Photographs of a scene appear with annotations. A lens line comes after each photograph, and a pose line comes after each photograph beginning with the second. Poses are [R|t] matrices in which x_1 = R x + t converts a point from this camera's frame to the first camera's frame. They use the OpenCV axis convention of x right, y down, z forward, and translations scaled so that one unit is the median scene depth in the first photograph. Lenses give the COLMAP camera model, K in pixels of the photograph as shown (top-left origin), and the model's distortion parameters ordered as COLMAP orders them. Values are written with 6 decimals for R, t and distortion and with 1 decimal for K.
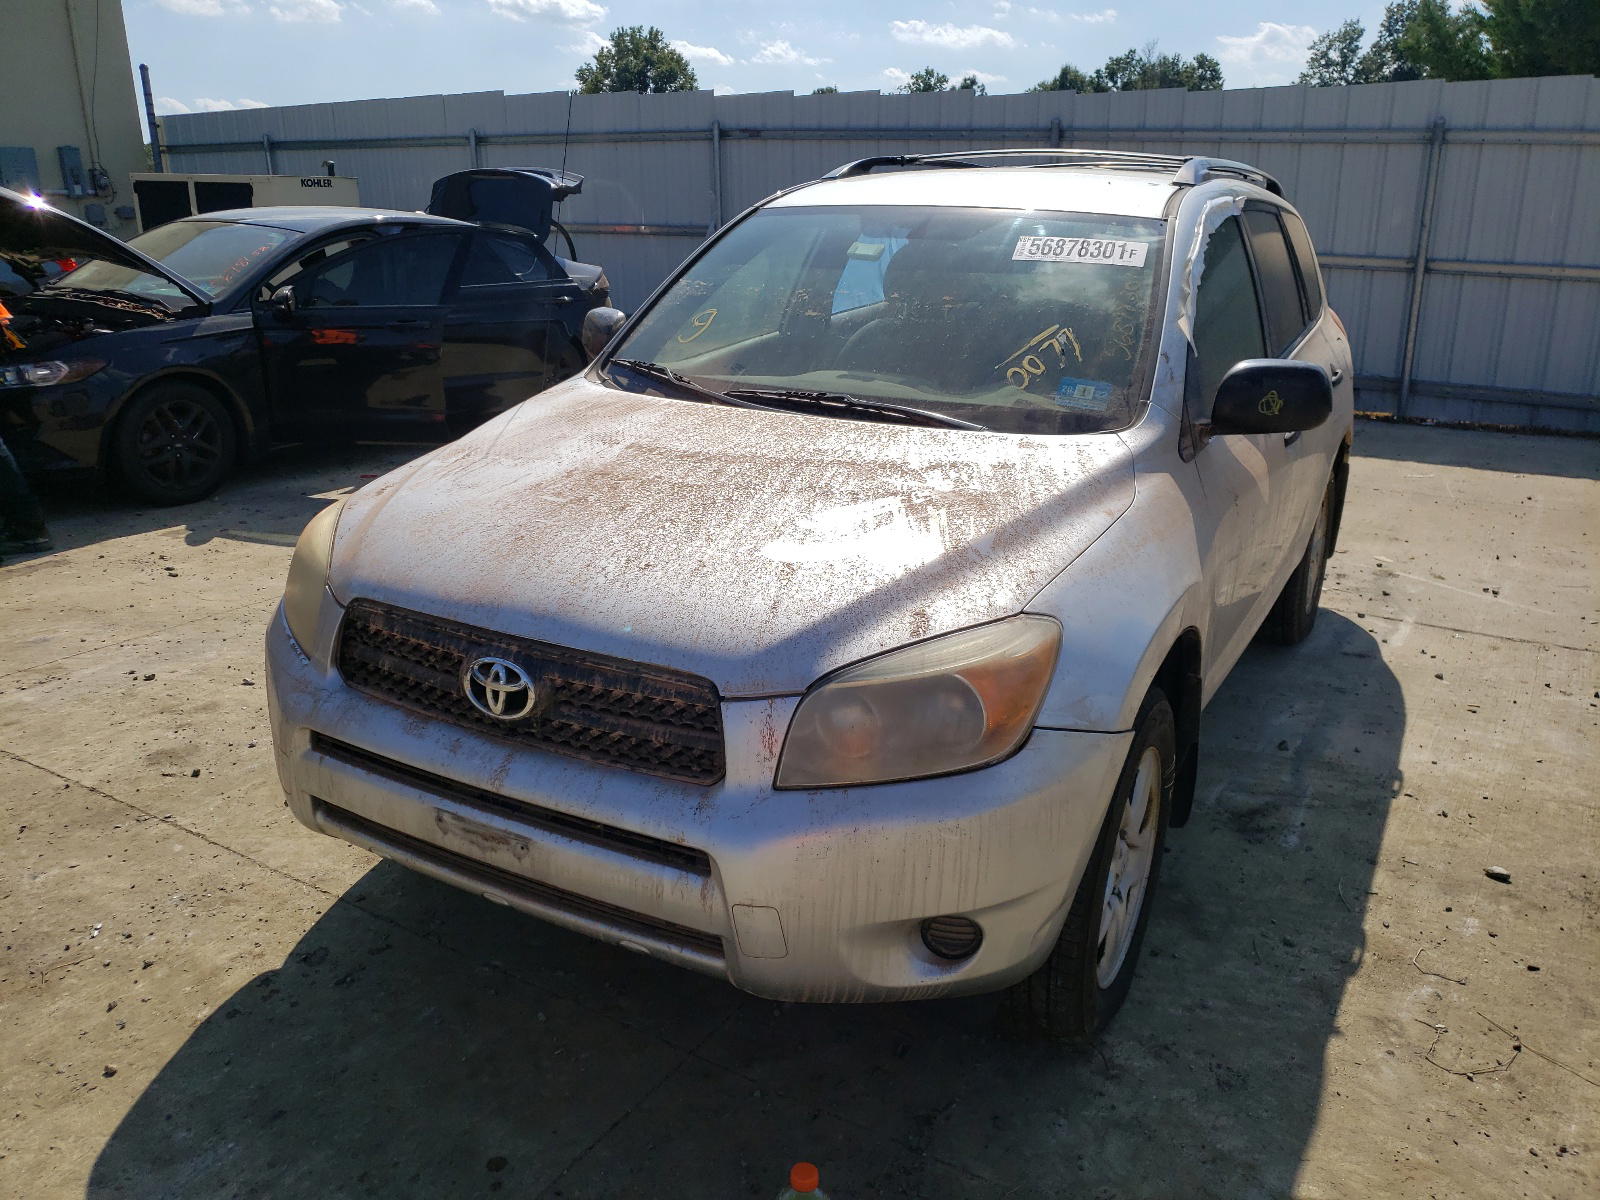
lens RADIAL K [[1325.6, 0, 800.7], [0, 1325.6, 642.7], [0, 0, 1]] dist [-0.010732, -0.013690]
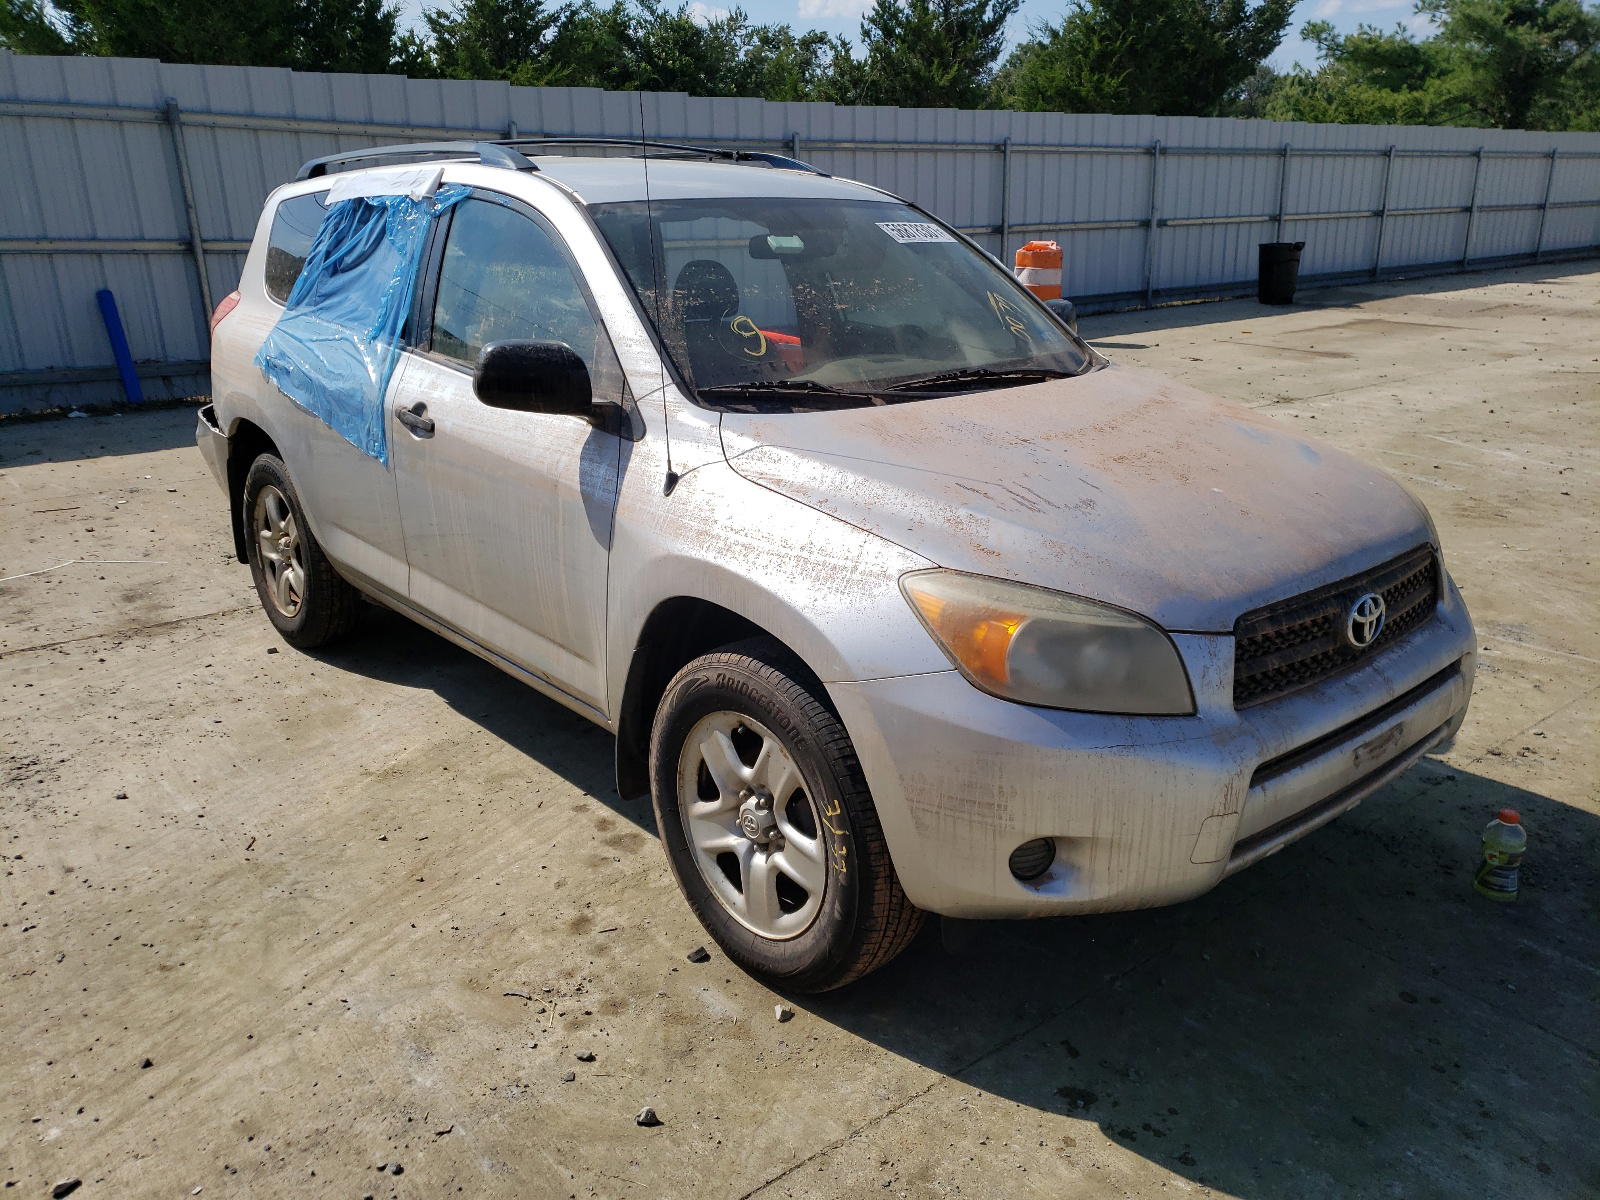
lens RADIAL K [[1224.6, 0, 816.7], [0, 1224.6, 600.4], [0, 0, 1]] dist [0.066957, -0.002050]
pose [[0.306724, -0.311802, 0.899277, -0.356089], [0.308610, 0.926355, 0.215931, -0.096625], [-0.900378, 0.211295, 0.380360, 0.266327]]
